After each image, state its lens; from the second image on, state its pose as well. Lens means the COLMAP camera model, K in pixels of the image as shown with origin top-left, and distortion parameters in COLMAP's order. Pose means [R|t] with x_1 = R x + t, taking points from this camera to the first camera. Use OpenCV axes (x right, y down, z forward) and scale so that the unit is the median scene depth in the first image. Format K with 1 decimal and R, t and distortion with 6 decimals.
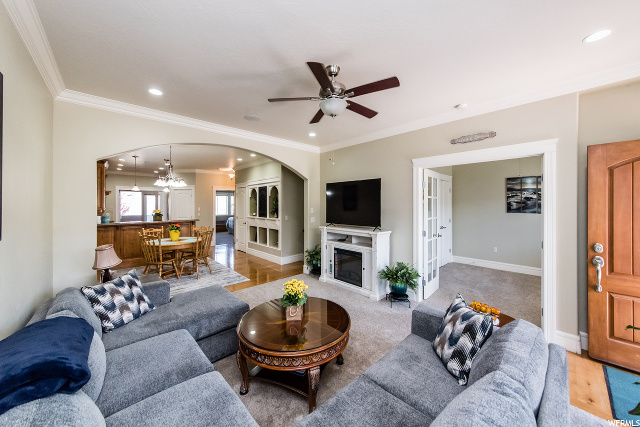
lens RADIAL K [[225.5, 0, 314.9], [0, 225.5, 204.4], [0, 0, 1]] dist [0.000019, -0.005885]
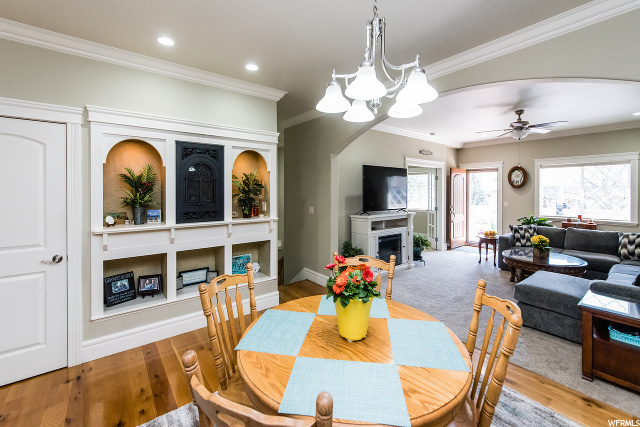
lens RADIAL K [[272.8, 0, 322.9], [0, 272.8, 193.2], [0, 0, 1]] dist [-0.000121, 0.000358]
pose [[0.066993, -0.006947, 0.997729, -0.714633], [-0.003432, 0.999968, 0.007193, 0.003873], [-0.997748, -0.003906, 0.066967, 0.793685]]
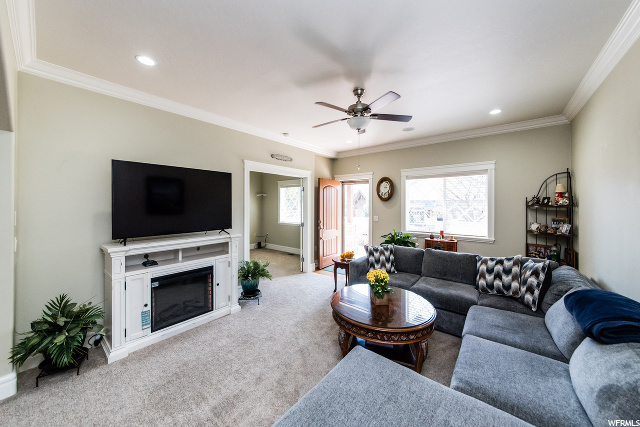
lens RADIAL K [[225.5, 0, 314.9], [0, 225.5, 204.4], [0, 0, 1]] dist [0.000019, -0.005885]
pose [[-0.130795, -0.001172, 0.991409, -0.369128], [-0.004020, 0.999992, 0.000652, 0.001922], [-0.991401, -0.003900, -0.130799, 0.461720]]
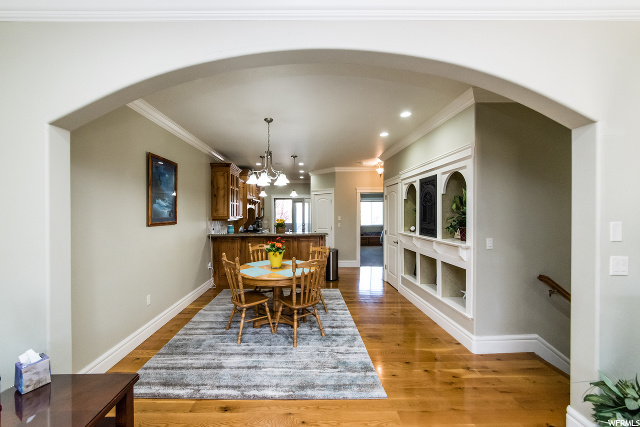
lens RADIAL K [[231.0, 0, 301.6], [0, 231.0, 214.0], [0, 0, 1]] dist [-0.000387, -0.006450]
pose [[0.733913, 0.000872, -0.679242, -0.088390], [0.004148, 0.999975, 0.005765, 0.002014], [0.679230, -0.007049, 0.733891, 0.432704]]
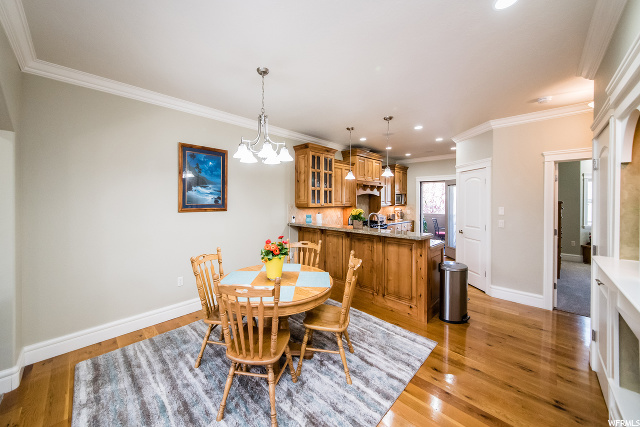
lens RADIAL K [[230.9, 0, 316.5], [0, 230.9, 198.8], [0, 0, 1]] dist [0.000660, -0.000001]
pose [[0.053596, -0.005686, -0.998547, -0.117731], [-0.002514, 0.999980, -0.005829, 0.001768], [0.998560, 0.002823, 0.053581, 0.828974]]
